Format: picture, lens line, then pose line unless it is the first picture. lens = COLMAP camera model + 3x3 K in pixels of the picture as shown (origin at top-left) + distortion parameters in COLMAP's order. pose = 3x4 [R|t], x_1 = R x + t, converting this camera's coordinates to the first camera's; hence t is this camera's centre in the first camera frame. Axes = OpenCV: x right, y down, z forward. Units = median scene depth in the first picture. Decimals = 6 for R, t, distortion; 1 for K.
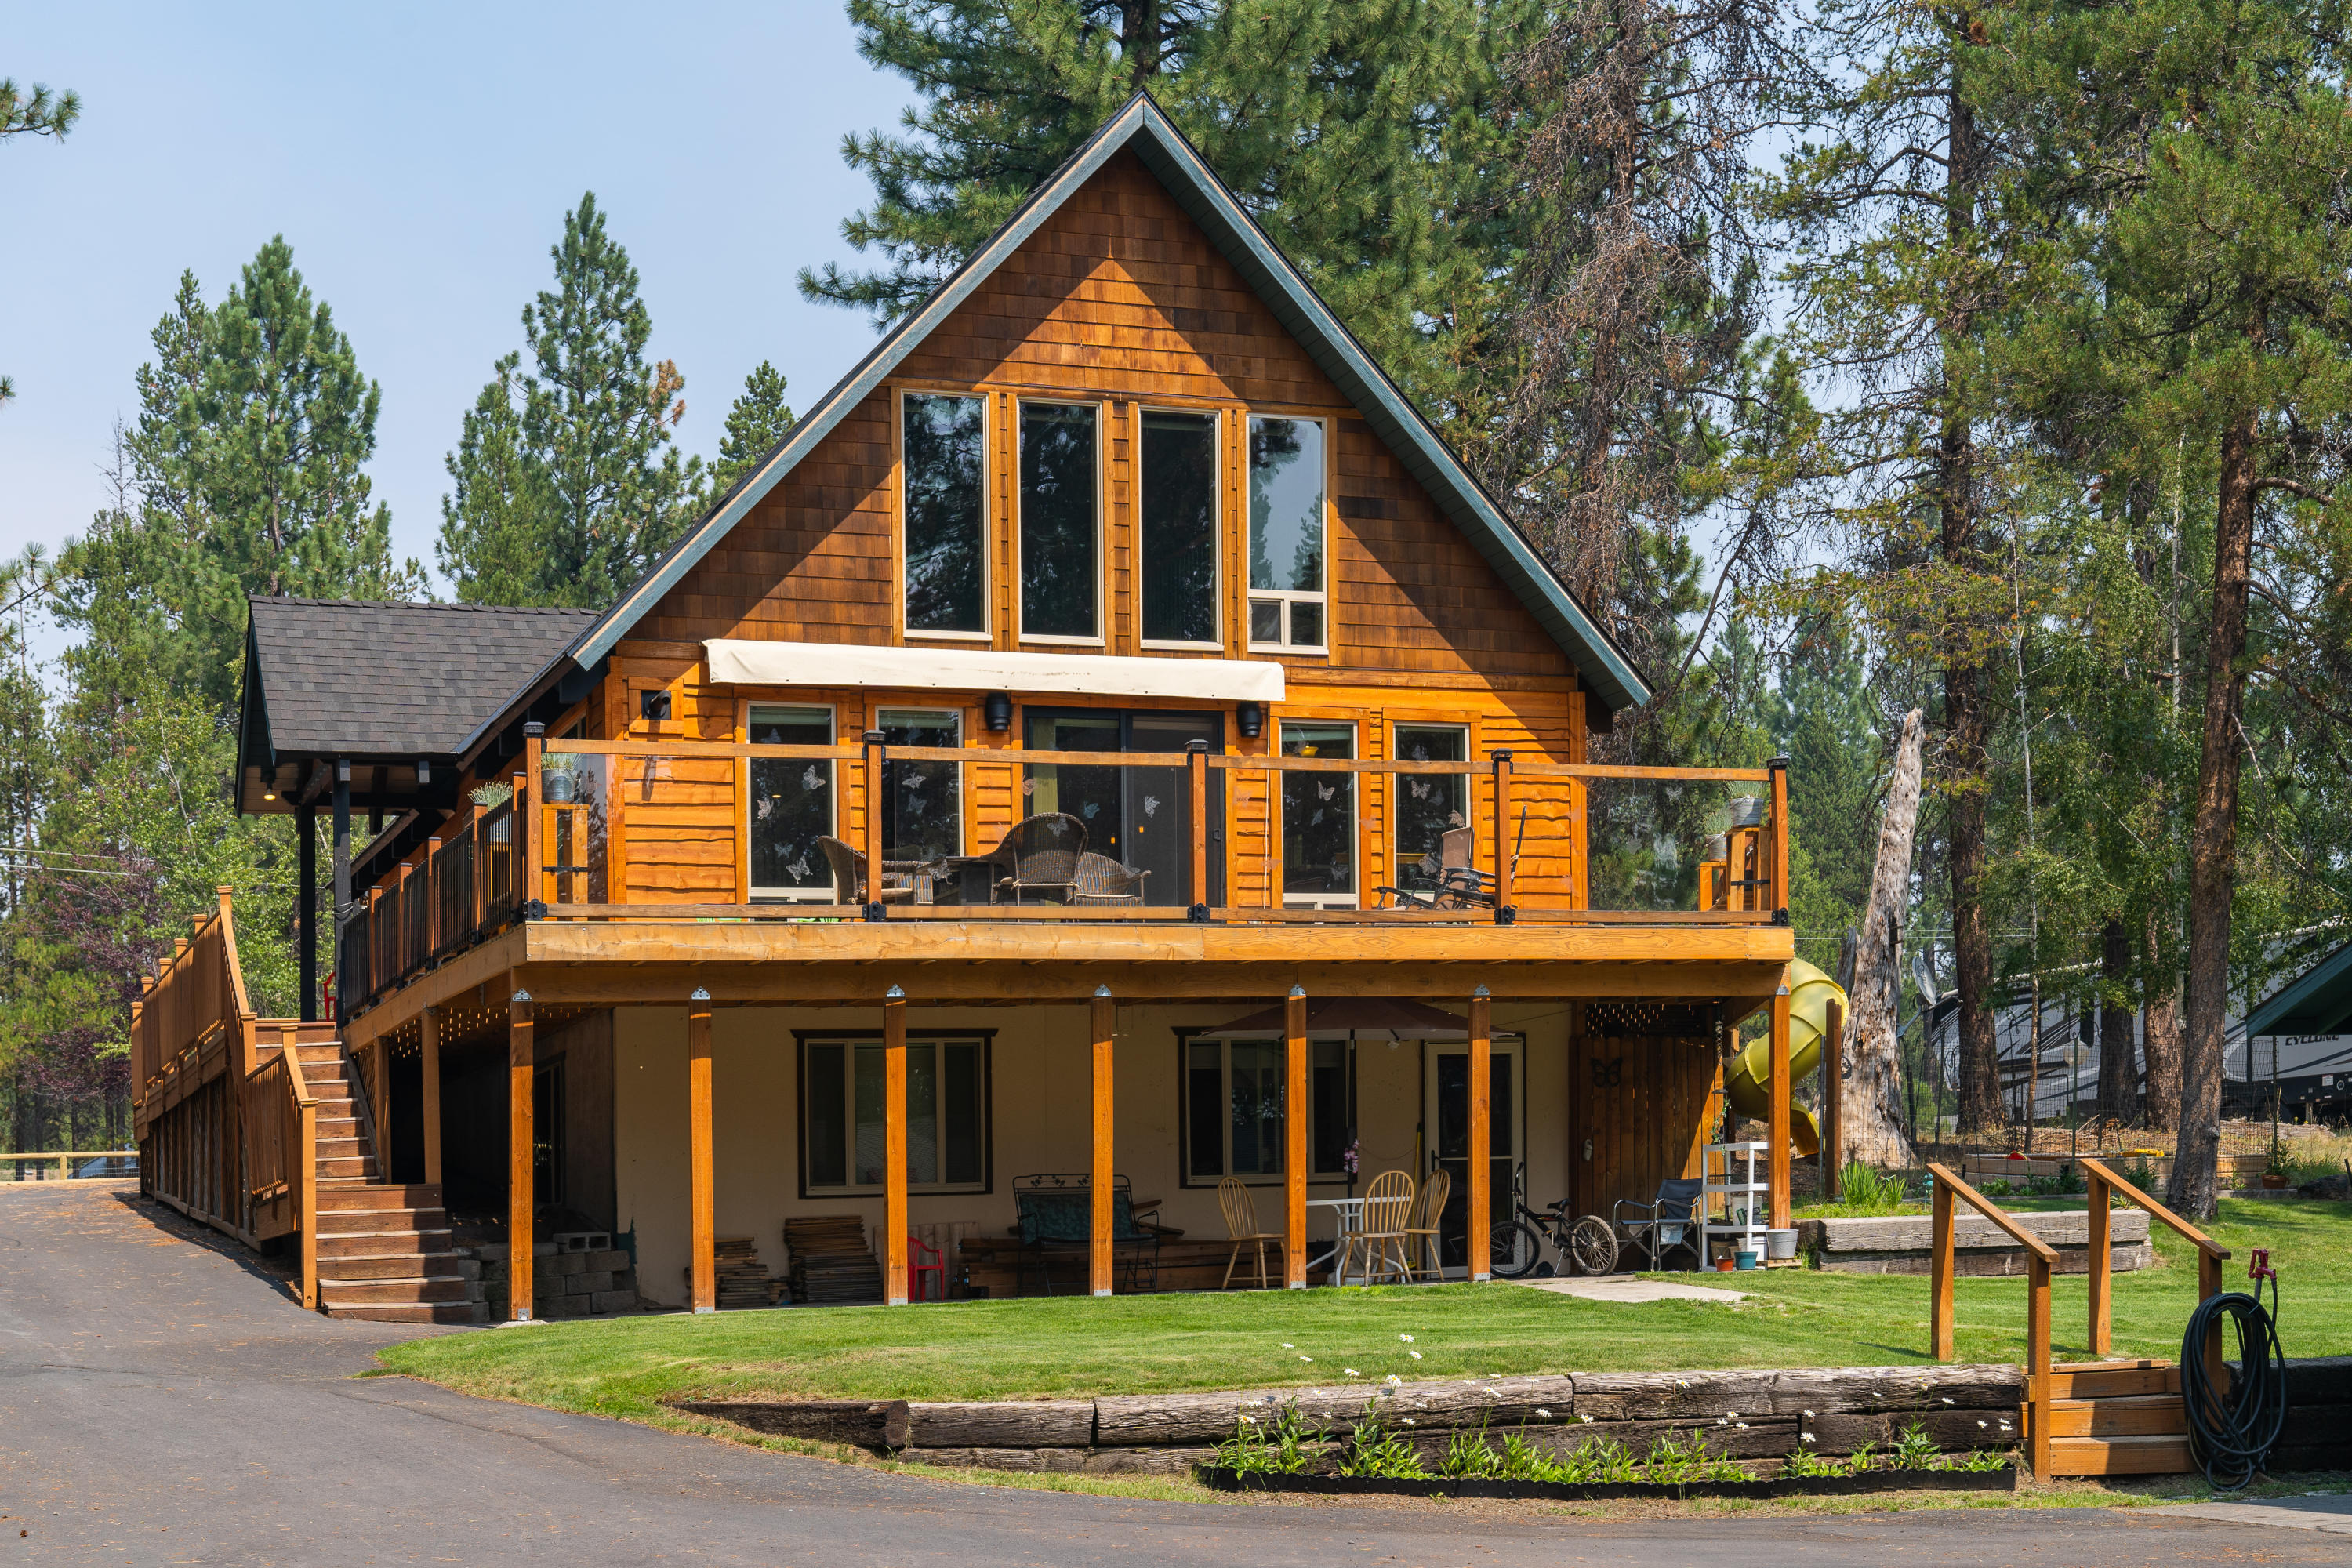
lens RADIAL K [[2999.1, 0, 1176.4], [0, 2999.1, 887.7], [0, 0, 1]] dist [0.003837, -0.036098]
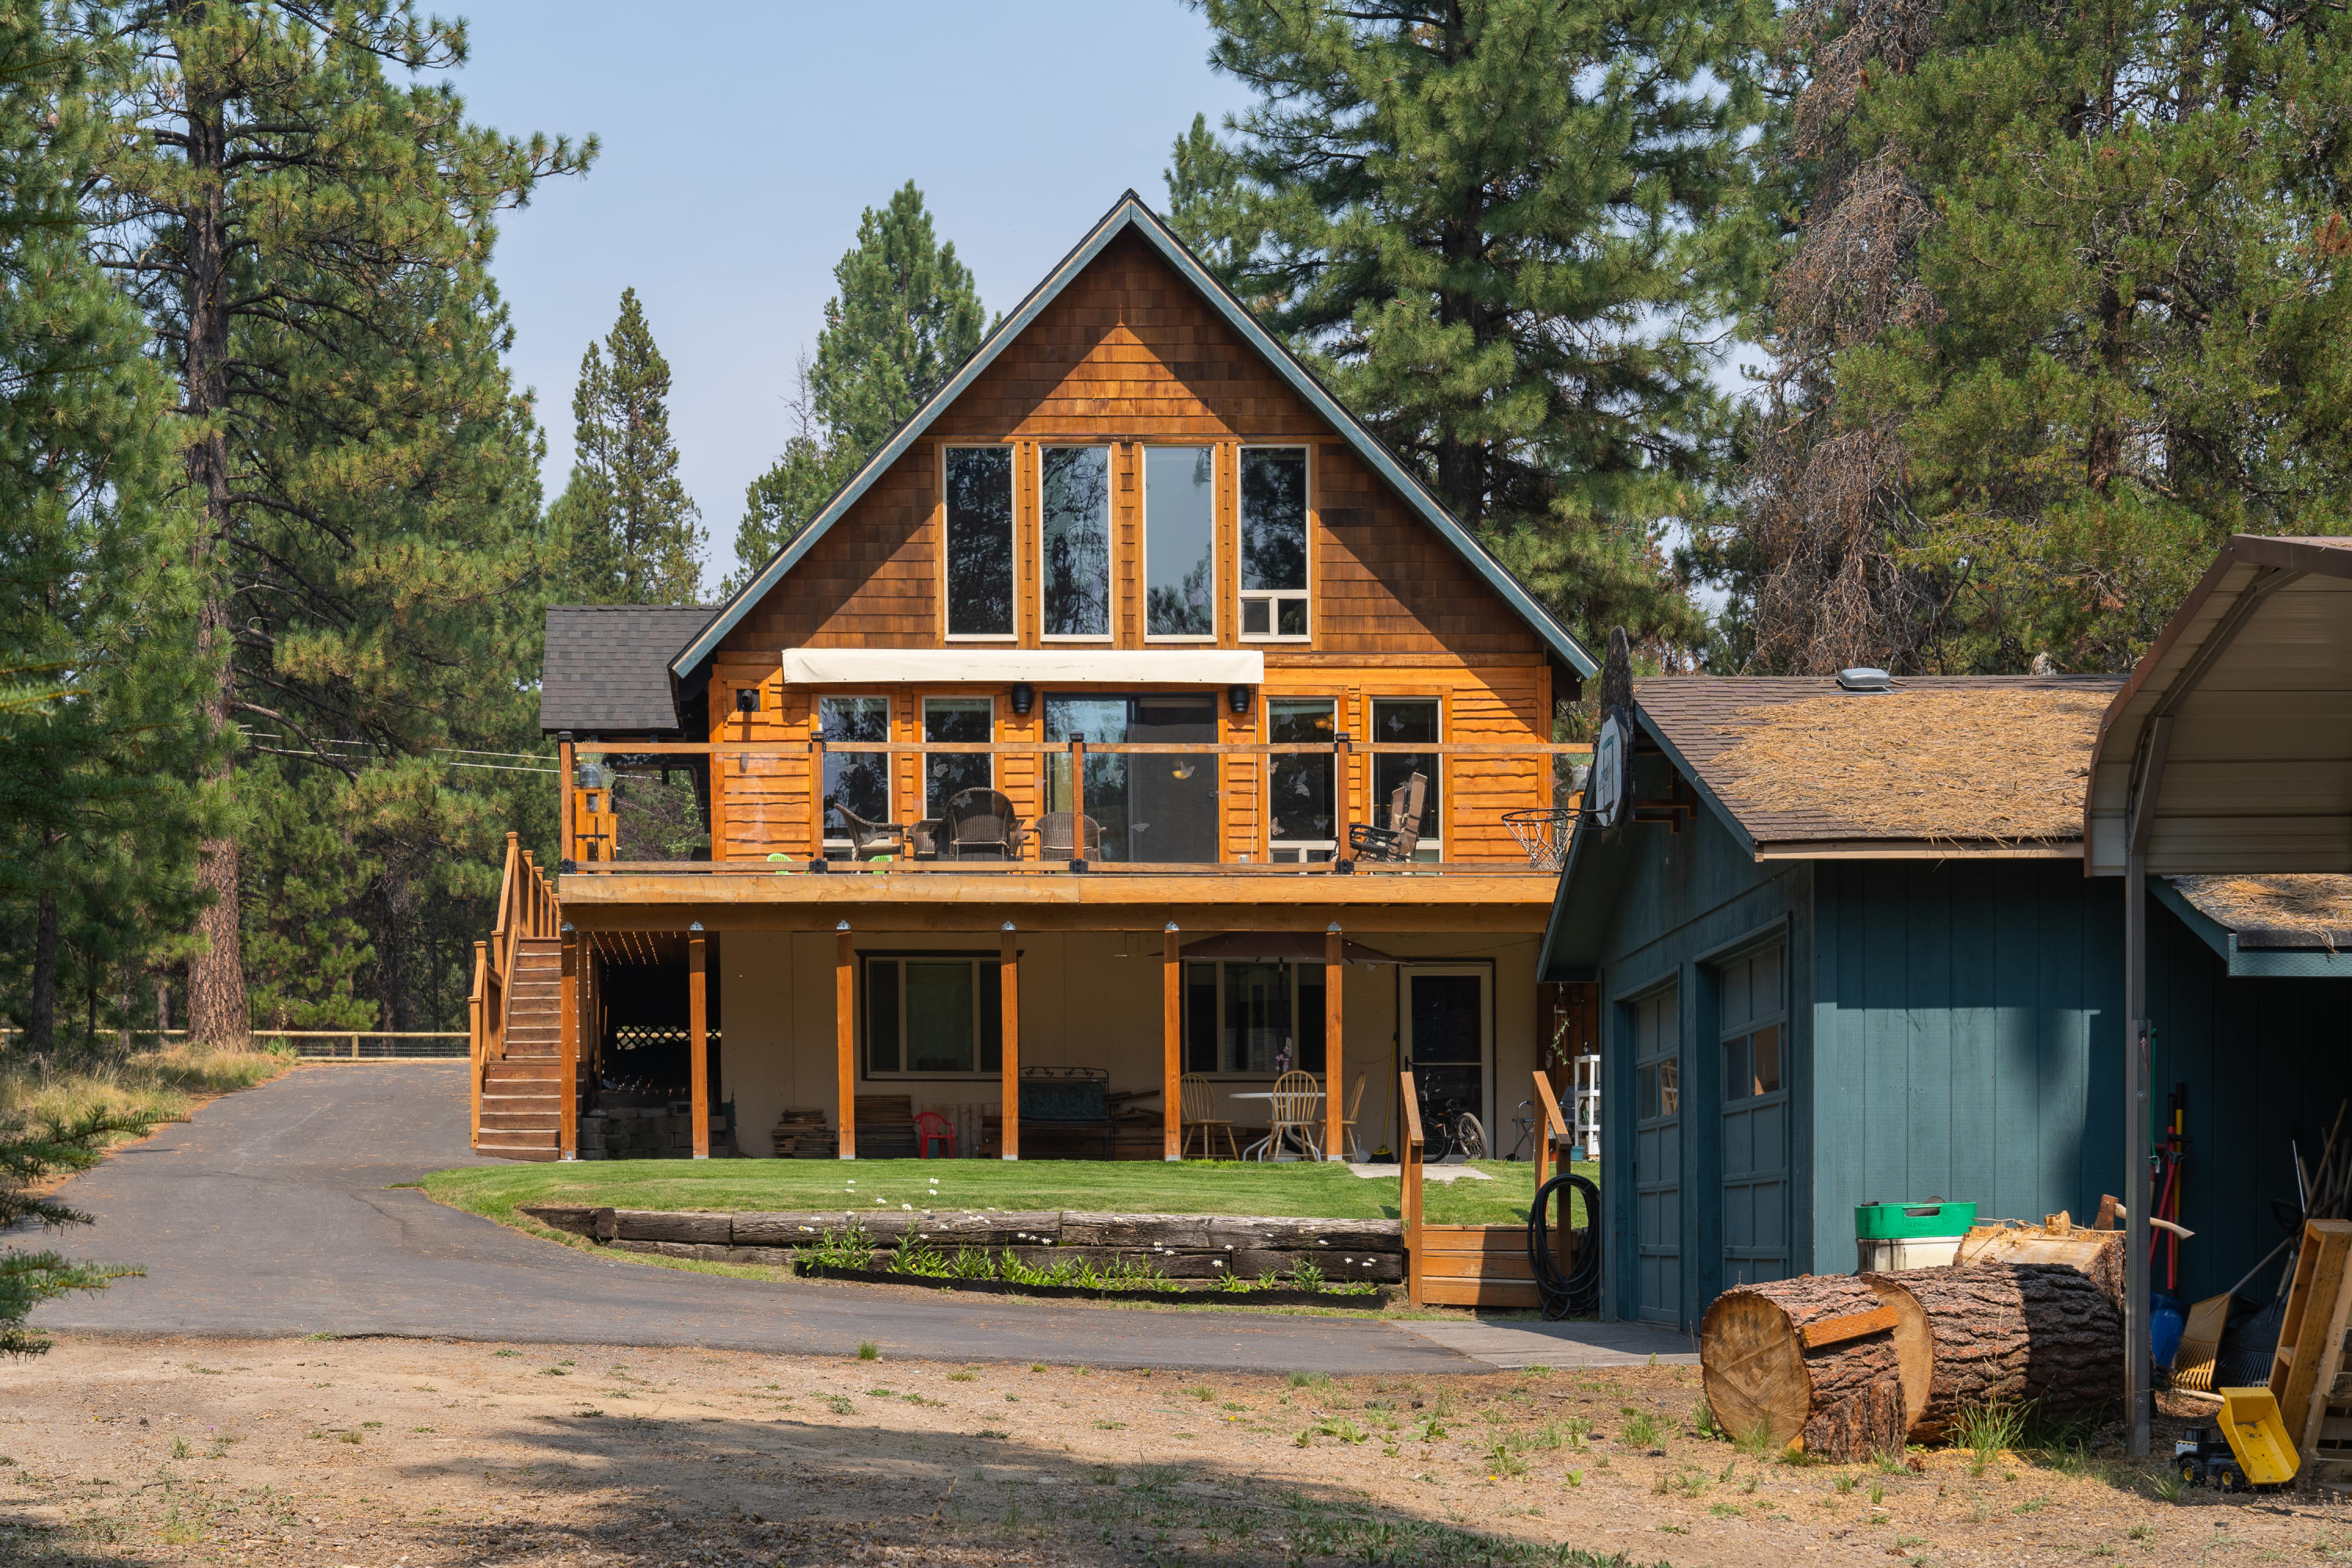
lens RADIAL K [[3689.0, 0, 1176.0], [0, 3689.0, 784.0], [0, 0, 1]] dist [0.010171, 0.030198]
pose [[0.932241, -0.001858, -0.361833, 0.558432], [0.007585, 0.999867, 0.014407, -0.044425], [0.361759, -0.016175, 0.932132, -0.414671]]
